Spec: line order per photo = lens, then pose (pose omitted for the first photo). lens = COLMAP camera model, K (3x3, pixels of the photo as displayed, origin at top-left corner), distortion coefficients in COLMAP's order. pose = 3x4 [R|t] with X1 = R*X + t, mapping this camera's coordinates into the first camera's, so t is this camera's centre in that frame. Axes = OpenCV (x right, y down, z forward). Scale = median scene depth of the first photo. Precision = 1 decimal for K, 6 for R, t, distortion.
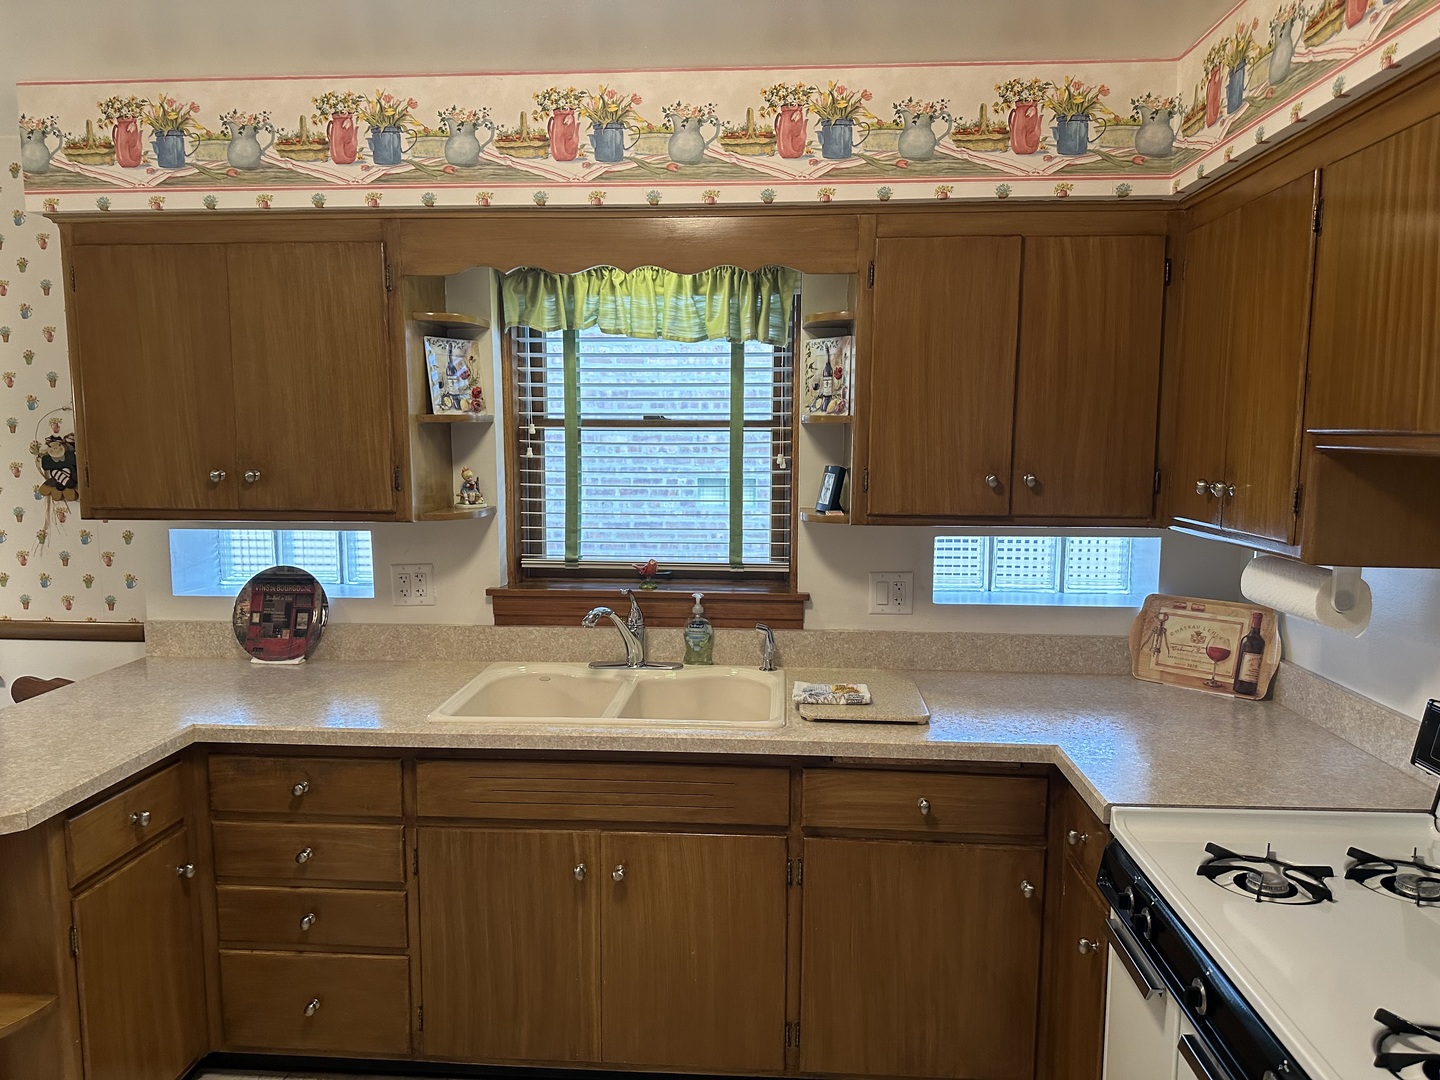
lens RADIAL K [[998.0, 0, 720.0], [0, 998.0, 540.0], [0, 0, 1]] dist [0.005896, 0.001585]
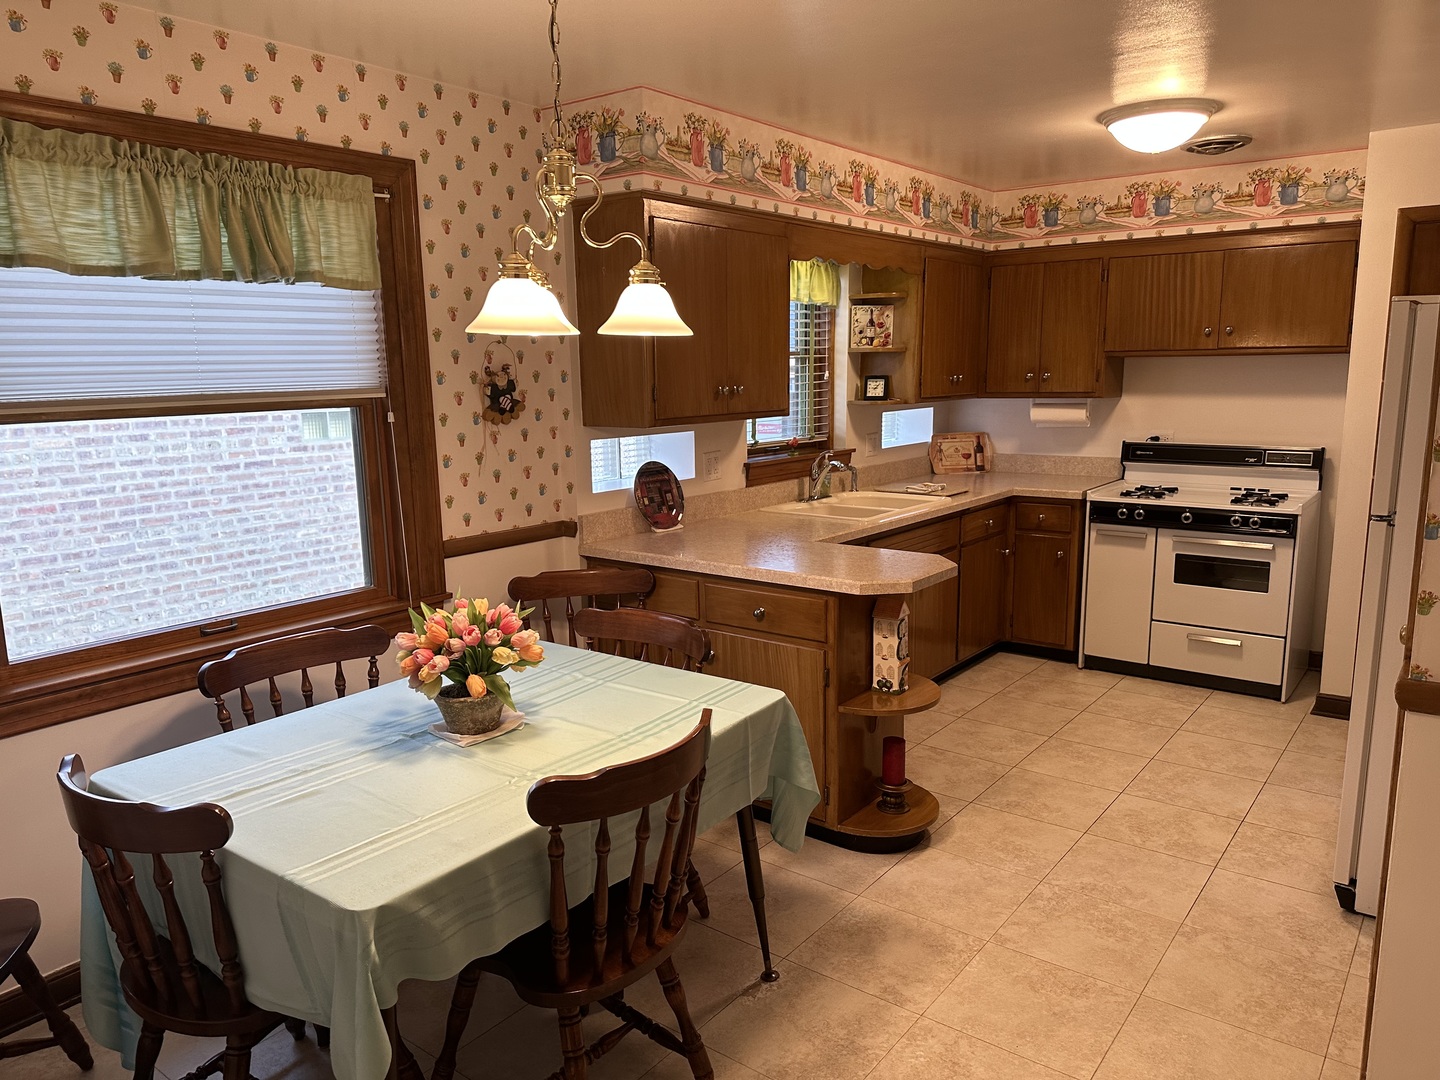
lens RADIAL K [[1037.8, 0, 751.5], [0, 1037.8, 570.8], [0, 0, 1]] dist [0.085712, -0.088786]
pose [[0.538097, -0.176212, 0.824258, -1.563473], [0.107851, 0.984259, 0.140010, -0.010646], [-0.835955, 0.013558, 0.548631, 0.113389]]
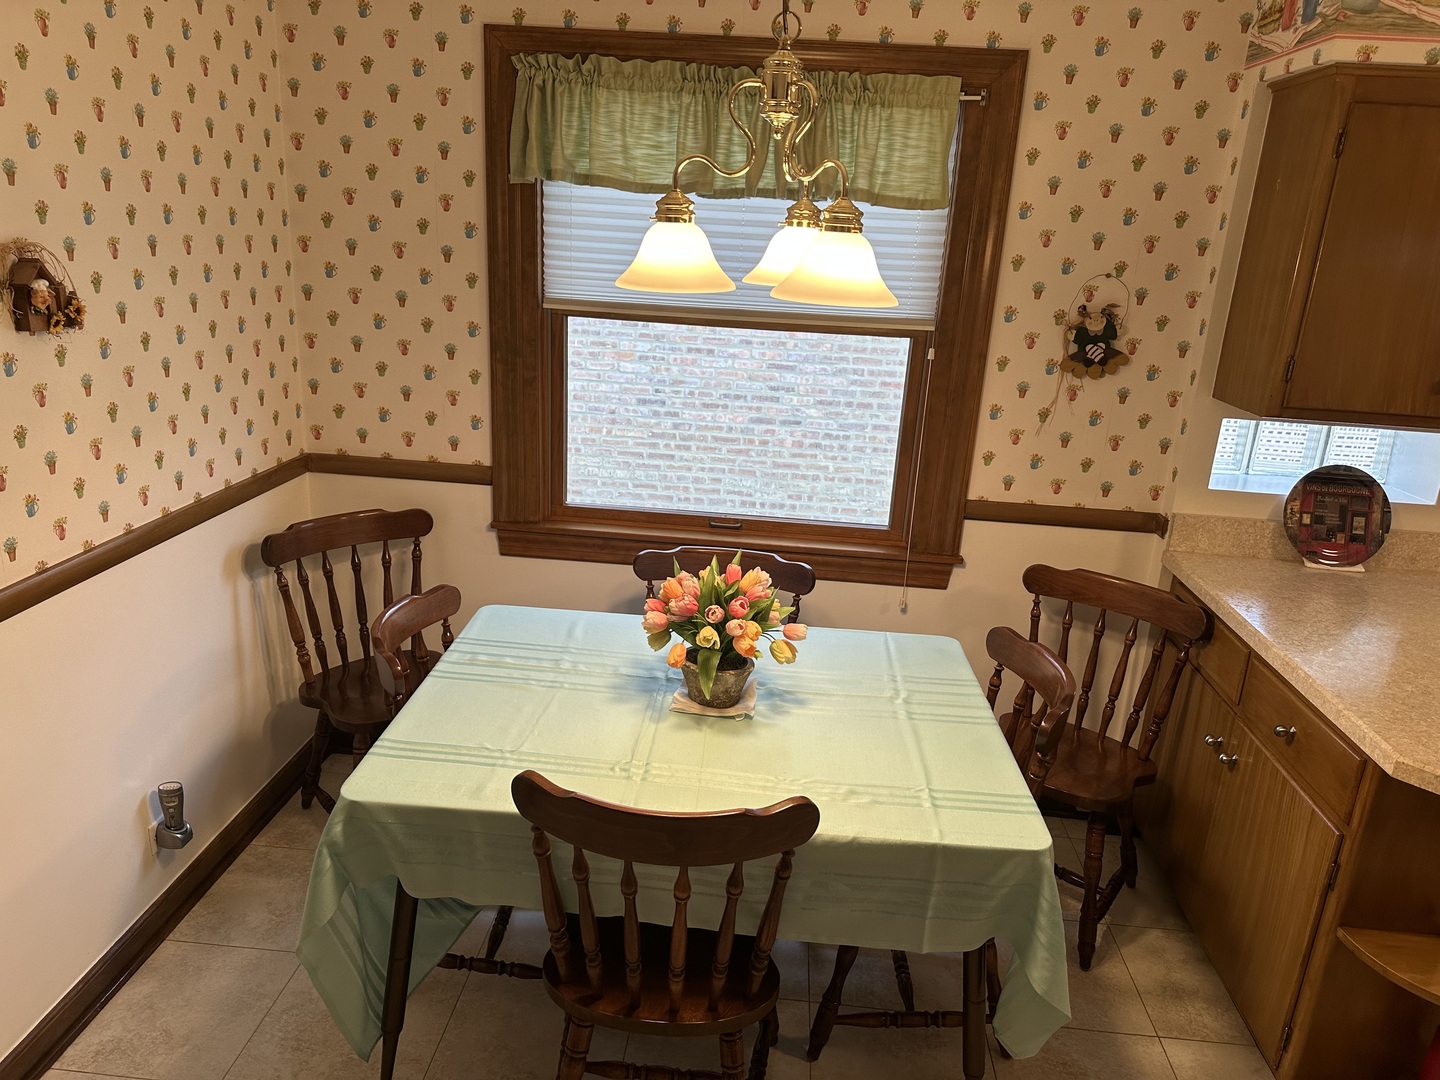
lens RADIAL K [[1044.9, 0, 720.6], [0, 1044.9, 559.7], [0, 0, 1]] dist [0.074999, -0.080653]
pose [[0.998278, 0.058569, 0.003300, -1.016368], [-0.058033, 0.977798, 0.201352, -0.053431], [0.008566, -0.201197, 0.979513, 0.012028]]
